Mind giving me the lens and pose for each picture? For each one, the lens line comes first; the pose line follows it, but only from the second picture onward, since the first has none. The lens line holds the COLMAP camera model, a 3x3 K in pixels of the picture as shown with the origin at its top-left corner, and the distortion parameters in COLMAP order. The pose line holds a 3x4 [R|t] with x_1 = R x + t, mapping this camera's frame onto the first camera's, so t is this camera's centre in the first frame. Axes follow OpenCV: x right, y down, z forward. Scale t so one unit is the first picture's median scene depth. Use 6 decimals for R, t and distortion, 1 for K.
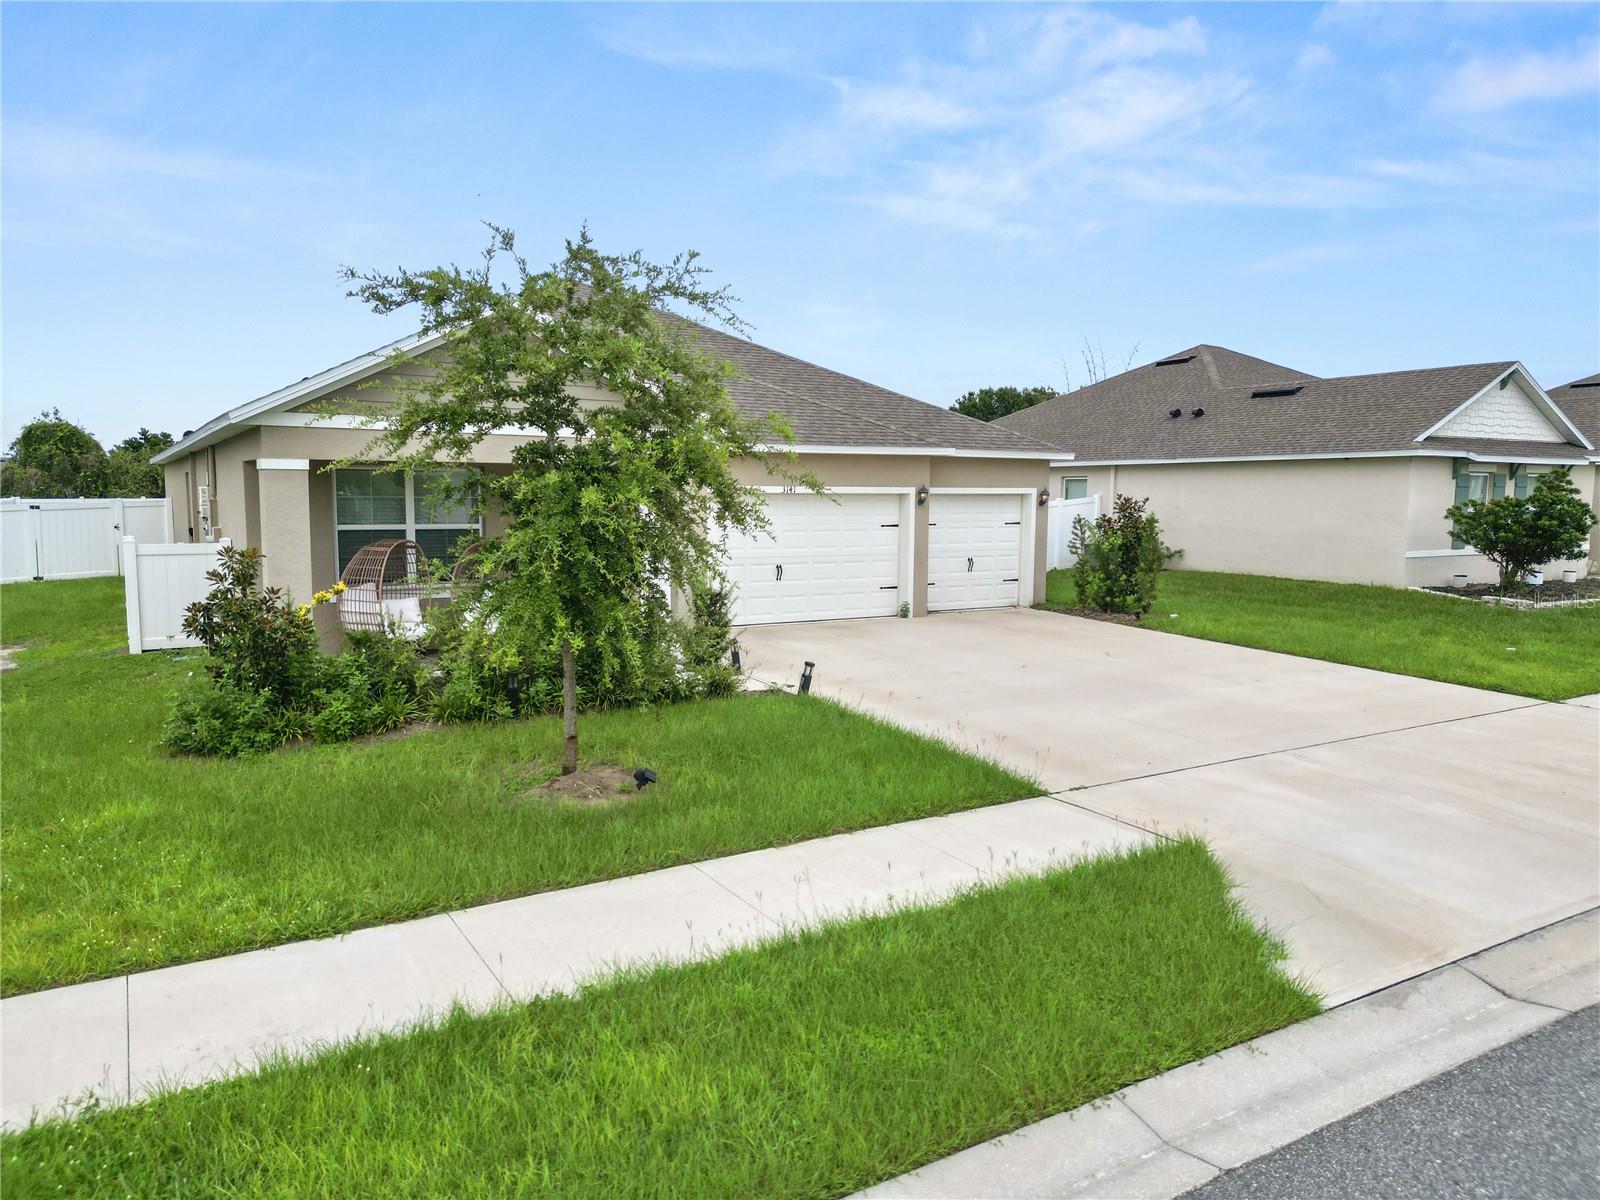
lens RADIAL K [[1127.0, 0, 794.1], [0, 1127.0, 603.6], [0, 0, 1]] dist [0.077067, -0.088310]
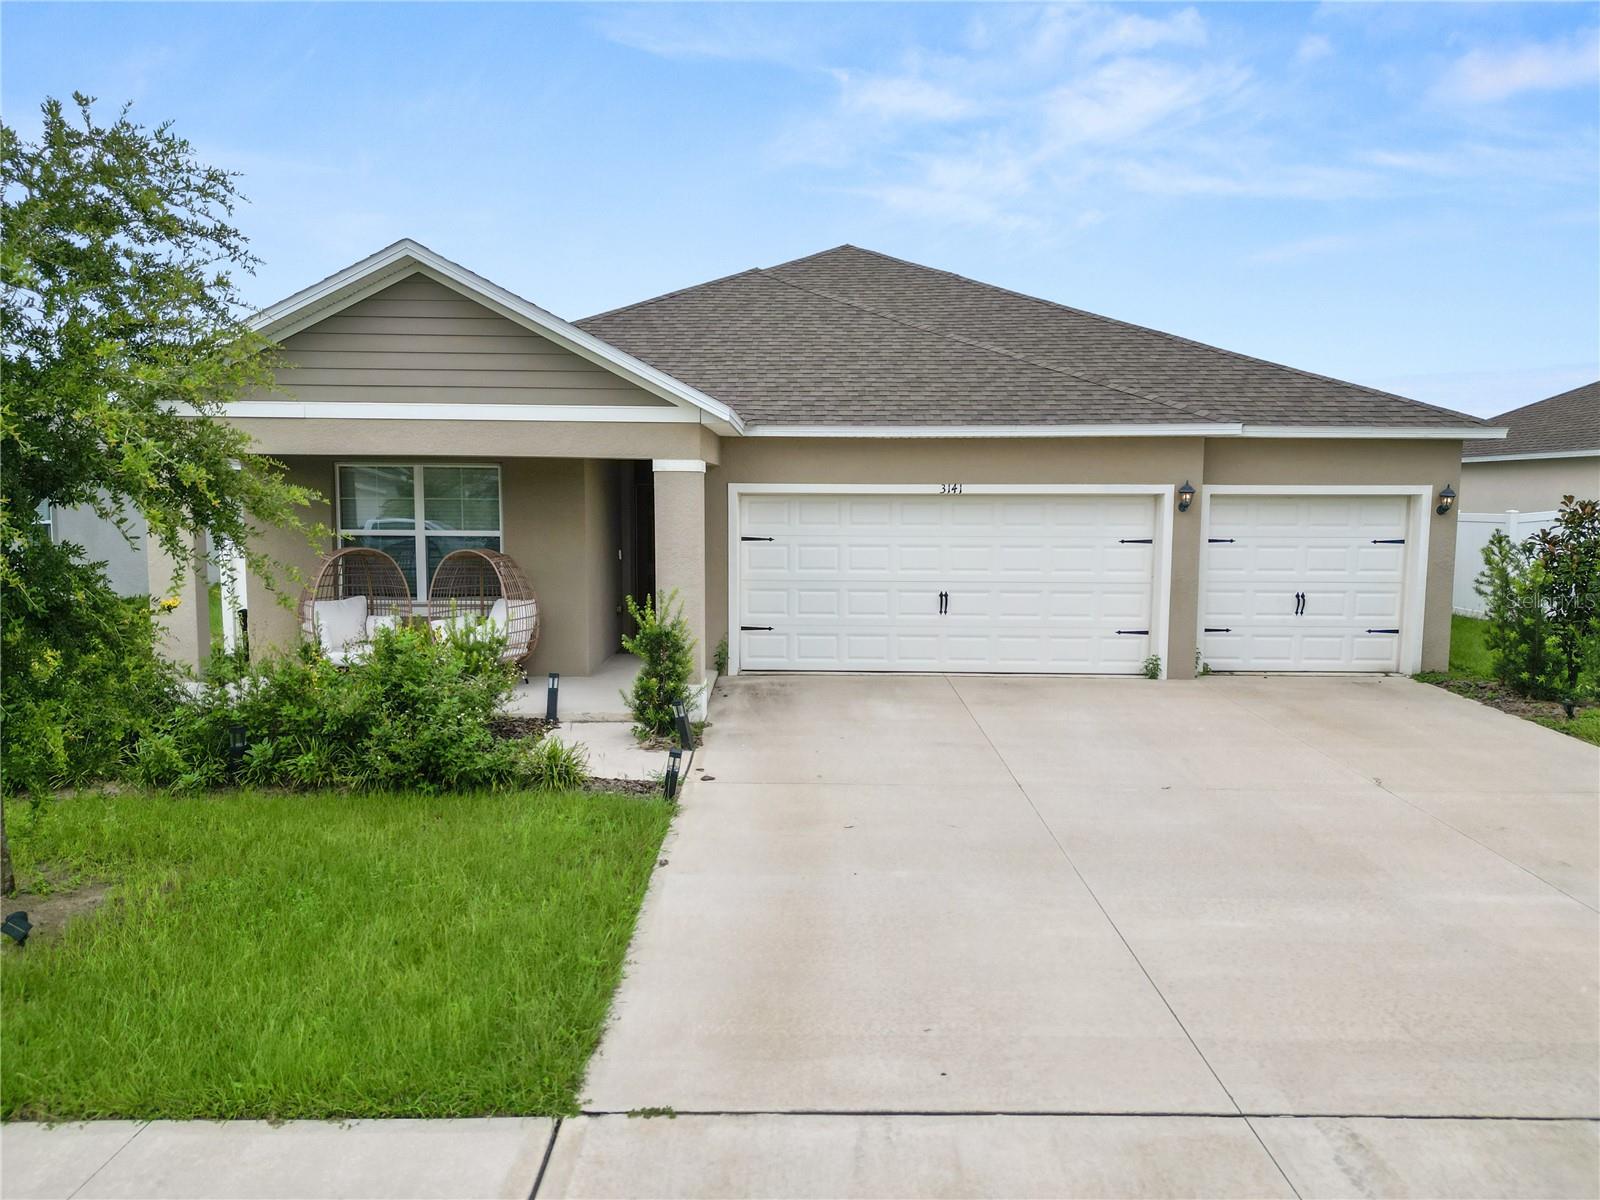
lens RADIAL K [[1127.0, 0, 794.1], [0, 1127.0, 603.6], [0, 0, 1]] dist [0.077067, -0.088310]
pose [[0.852409, 0.048039, -0.520665, 0.268337], [-0.051741, 0.998633, 0.007430, -0.026474], [0.520310, 0.020606, 0.853729, 0.313648]]
